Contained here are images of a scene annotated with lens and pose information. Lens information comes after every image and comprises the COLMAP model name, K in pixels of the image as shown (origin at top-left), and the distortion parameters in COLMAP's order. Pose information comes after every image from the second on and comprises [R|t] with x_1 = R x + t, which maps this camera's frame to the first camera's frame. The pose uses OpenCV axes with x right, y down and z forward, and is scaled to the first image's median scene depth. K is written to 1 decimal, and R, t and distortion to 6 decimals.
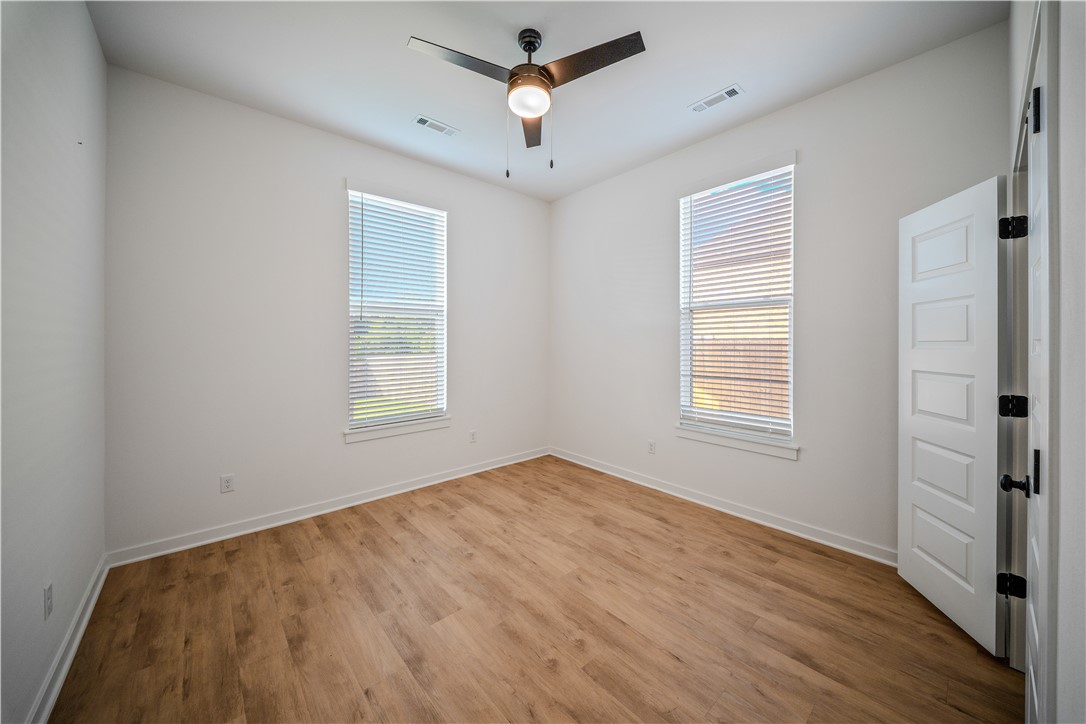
lens RADIAL K [[391.3, 0, 553.0], [0, 391.3, 345.2], [0, 0, 1]] dist [-0.008387, -0.000227]
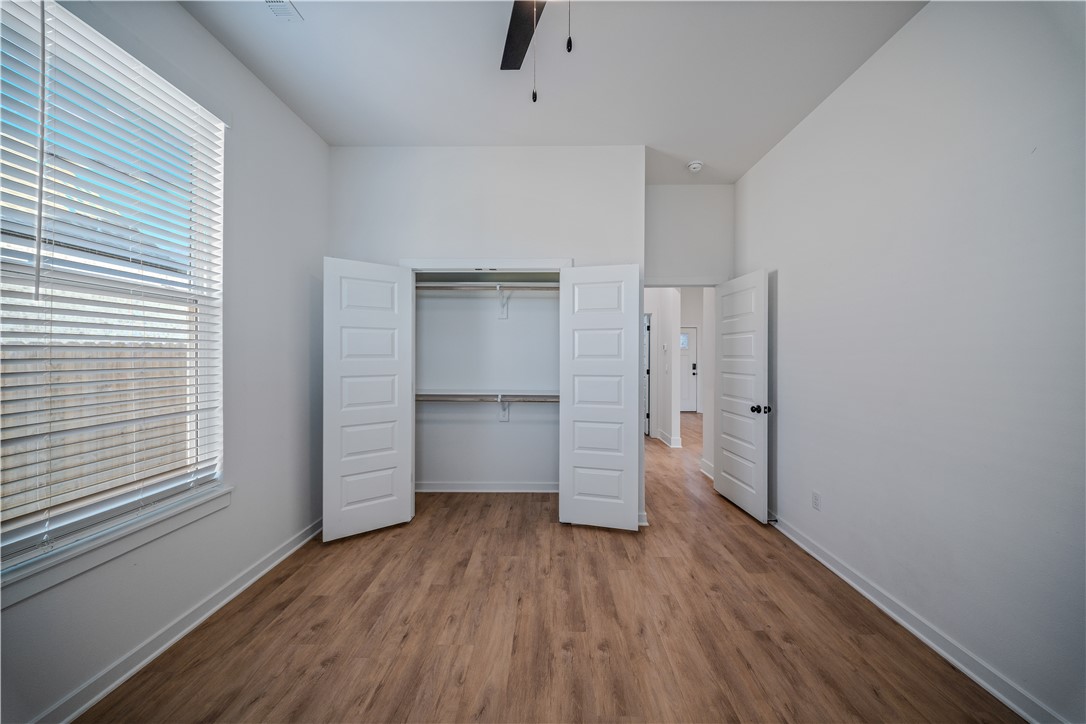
lens RADIAL K [[391.3, 0, 539.1], [0, 391.3, 356.0], [0, 0, 1]] dist [-0.008387, -0.000227]
pose [[-0.729820, -0.000036, 0.683639, -0.510237], [0.004776, 0.999975, 0.005152, -0.009097], [-0.683622, 0.007025, -0.729802, 1.578373]]
